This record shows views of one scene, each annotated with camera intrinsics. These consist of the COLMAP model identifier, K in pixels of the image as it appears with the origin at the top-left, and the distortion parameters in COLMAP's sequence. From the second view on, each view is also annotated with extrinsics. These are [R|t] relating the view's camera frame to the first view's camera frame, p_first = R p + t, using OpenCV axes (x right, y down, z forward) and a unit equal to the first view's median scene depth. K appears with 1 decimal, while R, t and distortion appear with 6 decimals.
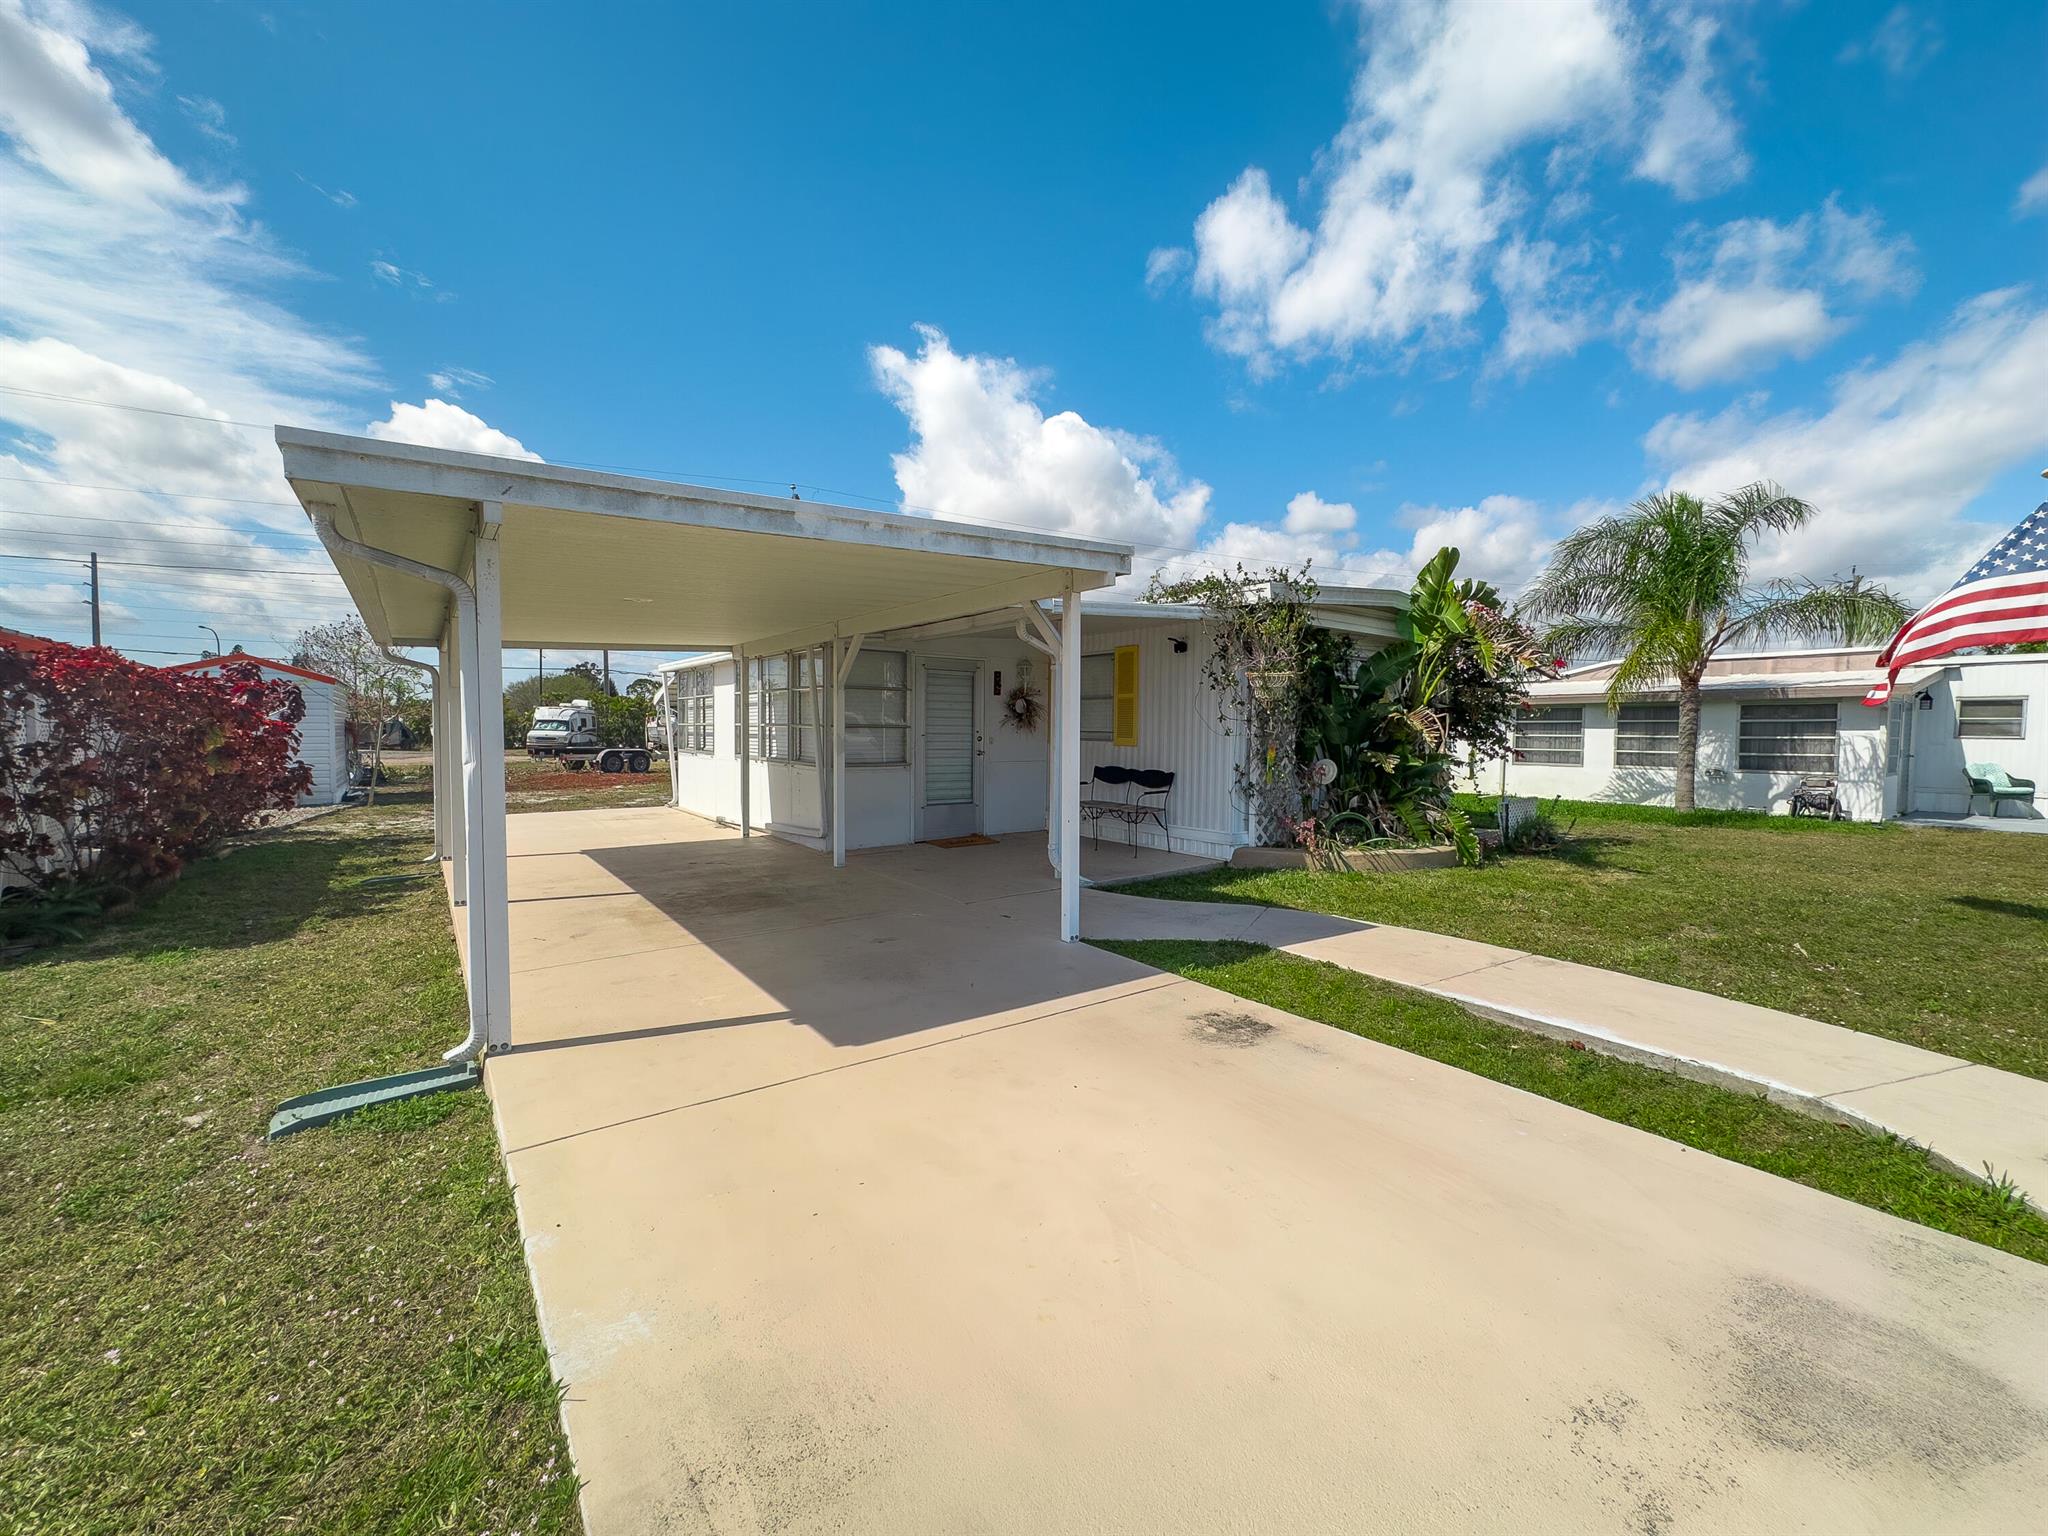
lens RADIAL K [[856.3, 0, 1024.0], [0, 856.3, 768.0], [0, 0, 1]] dist [0.016332, 0.000673]
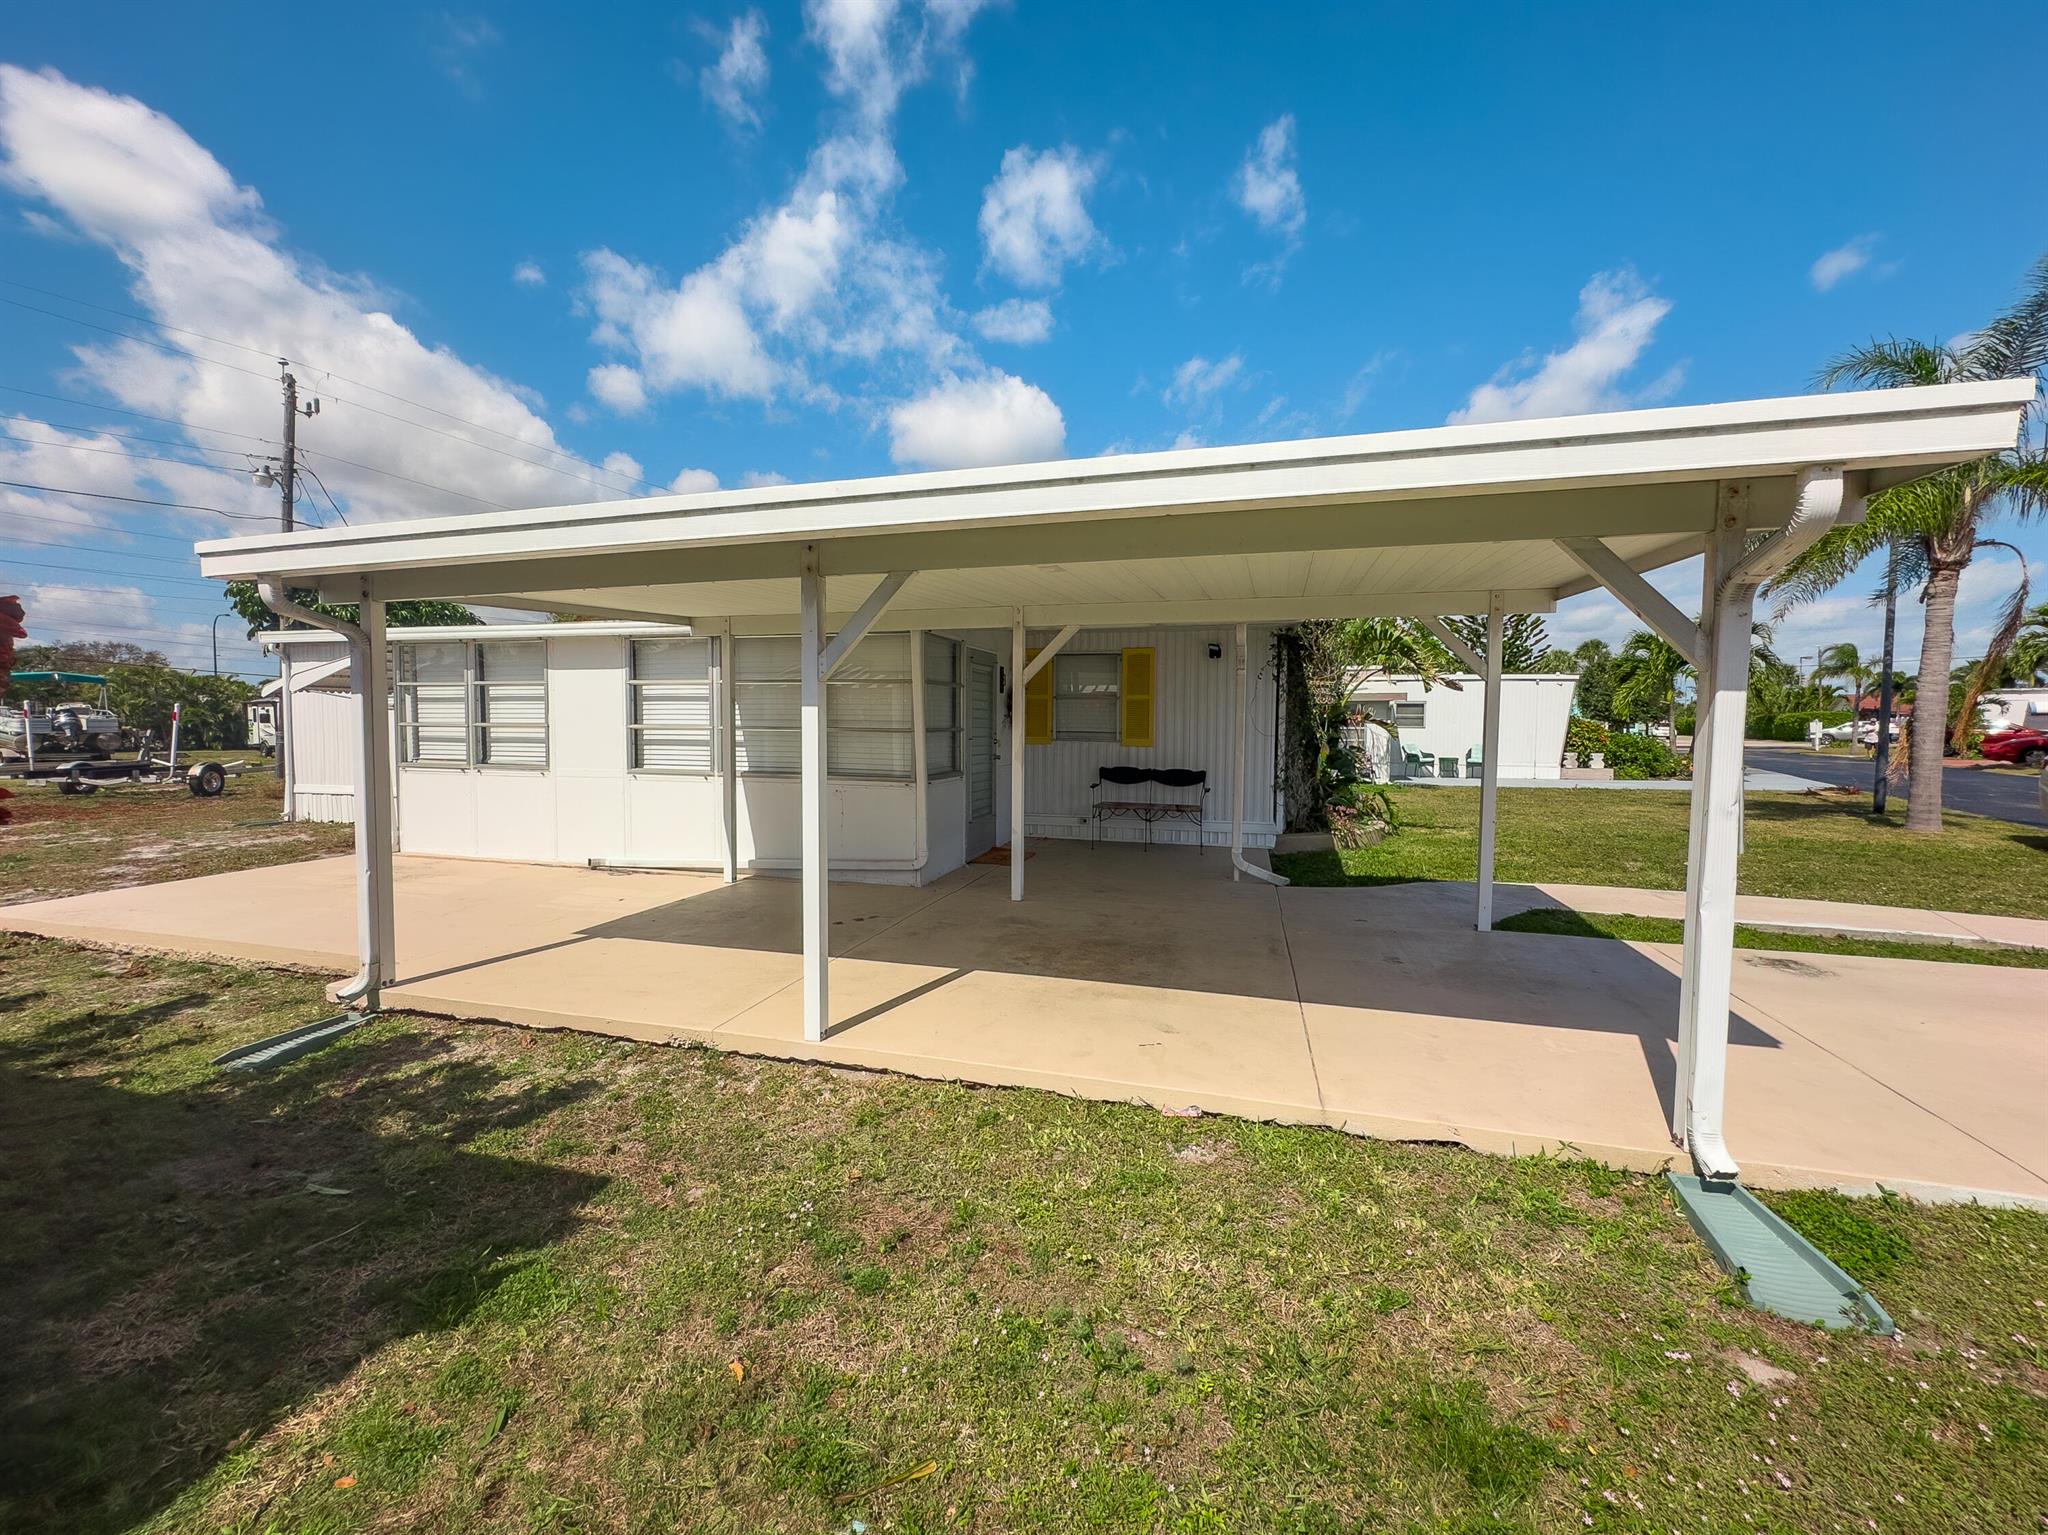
lens RADIAL K [[856.3, 0, 1024.0], [0, 856.3, 767.5], [0, 0, 1]] dist [0.016332, 0.000673]
pose [[0.777859, -0.039150, 0.627218, -0.626239], [0.030247, 0.999233, 0.024860, -0.029897], [-0.627710, -0.000366, 0.778447, 0.295199]]
